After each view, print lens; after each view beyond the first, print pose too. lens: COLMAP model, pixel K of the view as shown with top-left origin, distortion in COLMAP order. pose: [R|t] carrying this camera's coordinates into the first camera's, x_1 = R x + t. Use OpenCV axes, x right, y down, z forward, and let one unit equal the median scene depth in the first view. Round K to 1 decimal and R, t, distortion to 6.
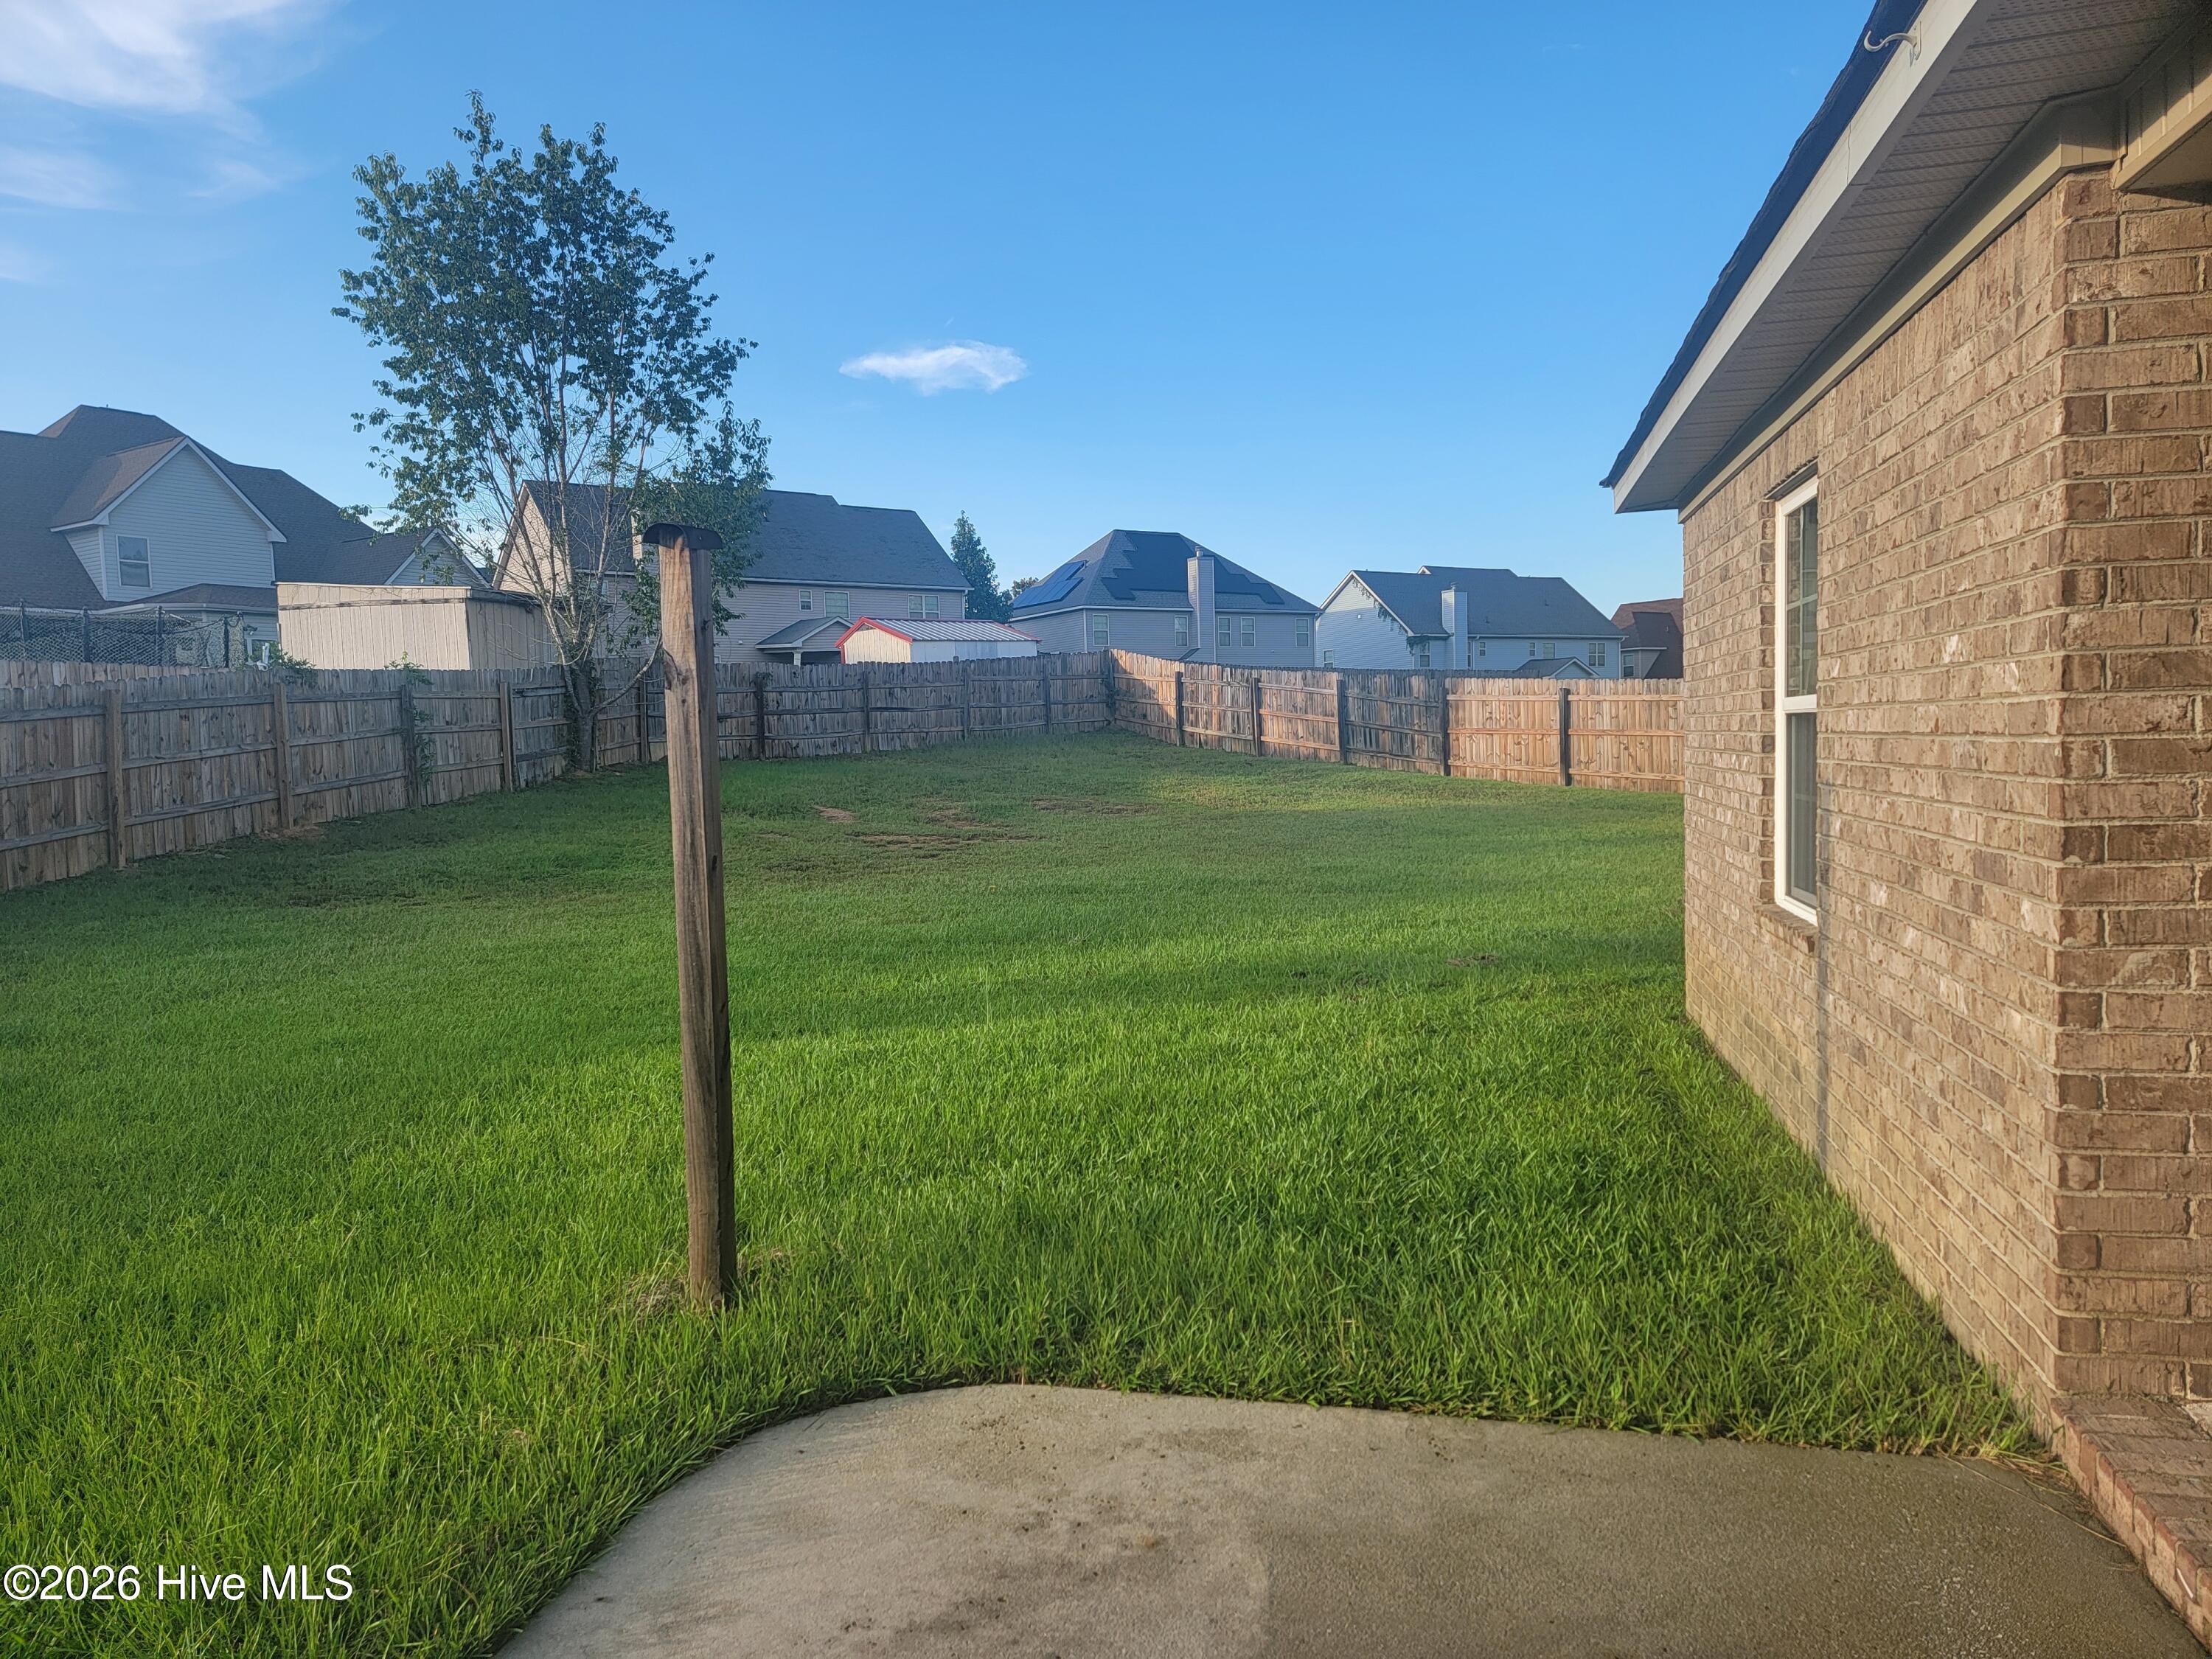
lens RADIAL K [[1541.8, 0, 1118.6], [0, 1541.8, 846.7], [0, 0, 1]] dist [0.080630, -0.069822]
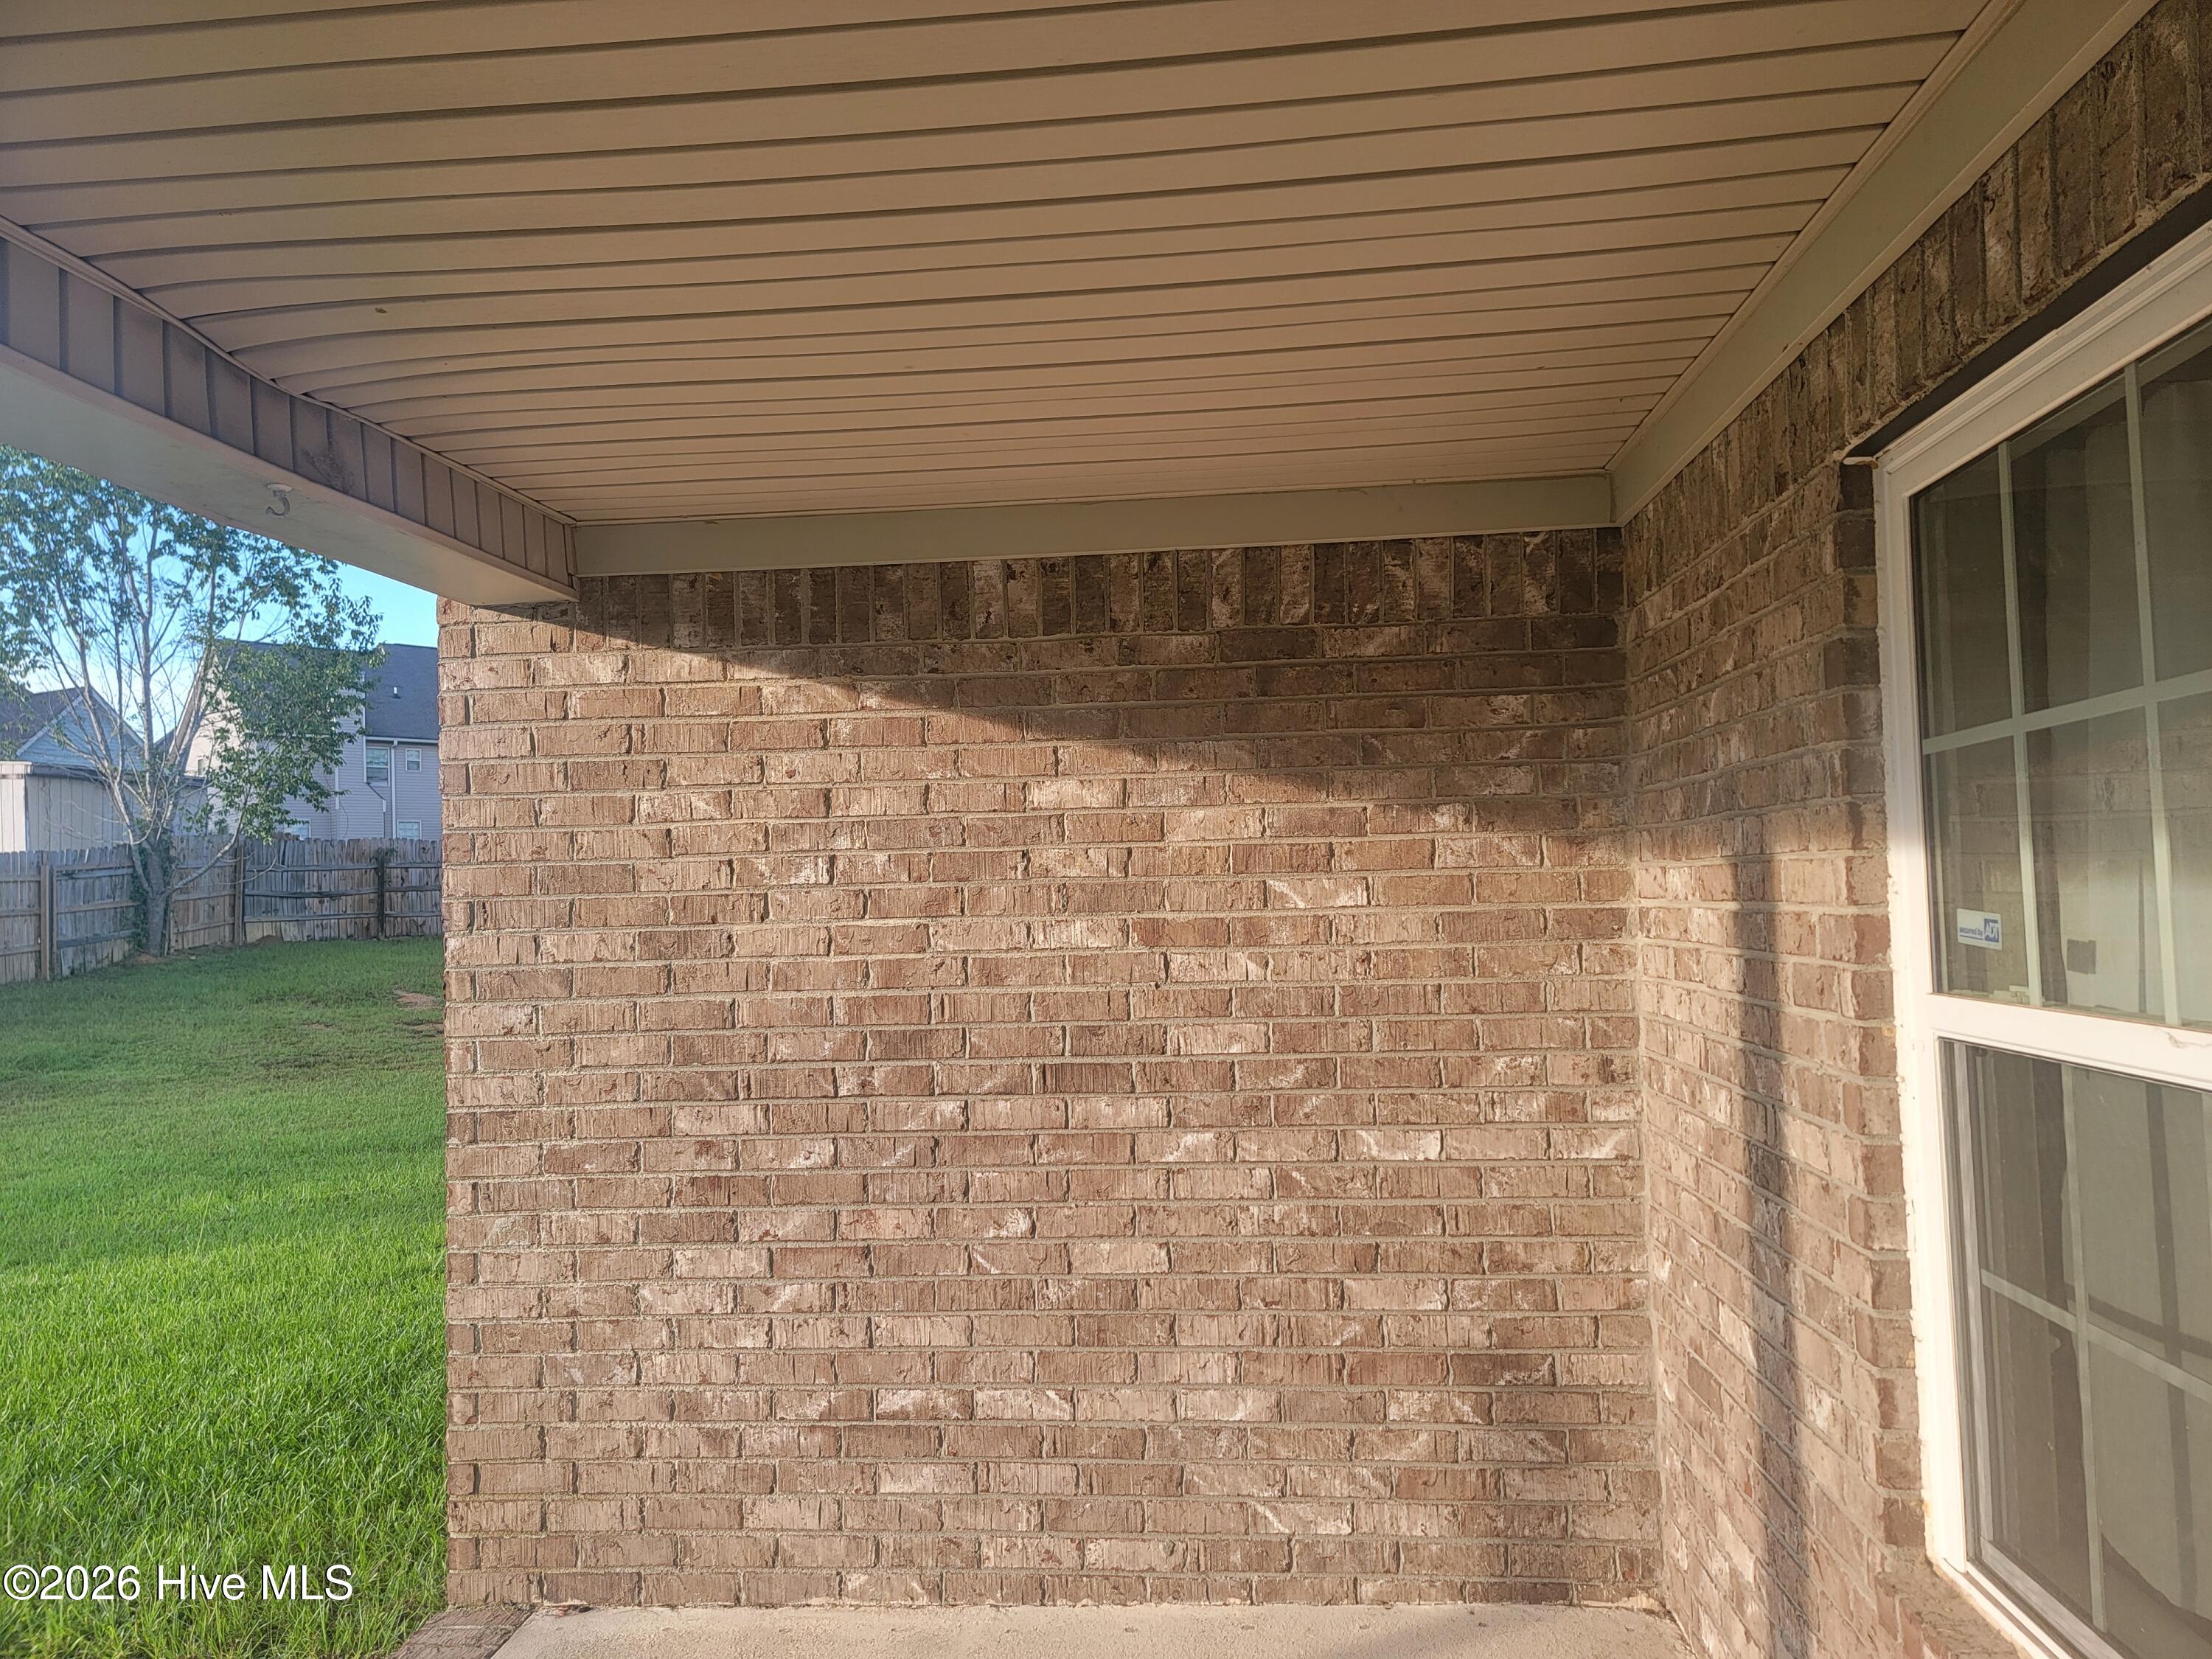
lens RADIAL K [[1541.8, 0, 1113.6], [0, 1541.8, 847.9], [0, 0, 1]] dist [0.080630, -0.069822]
pose [[0.989664, 0.004628, 0.143332, 0.215519], [0.010343, 0.994573, -0.103526, -0.019790], [-0.143033, 0.103939, 0.984245, -0.063204]]
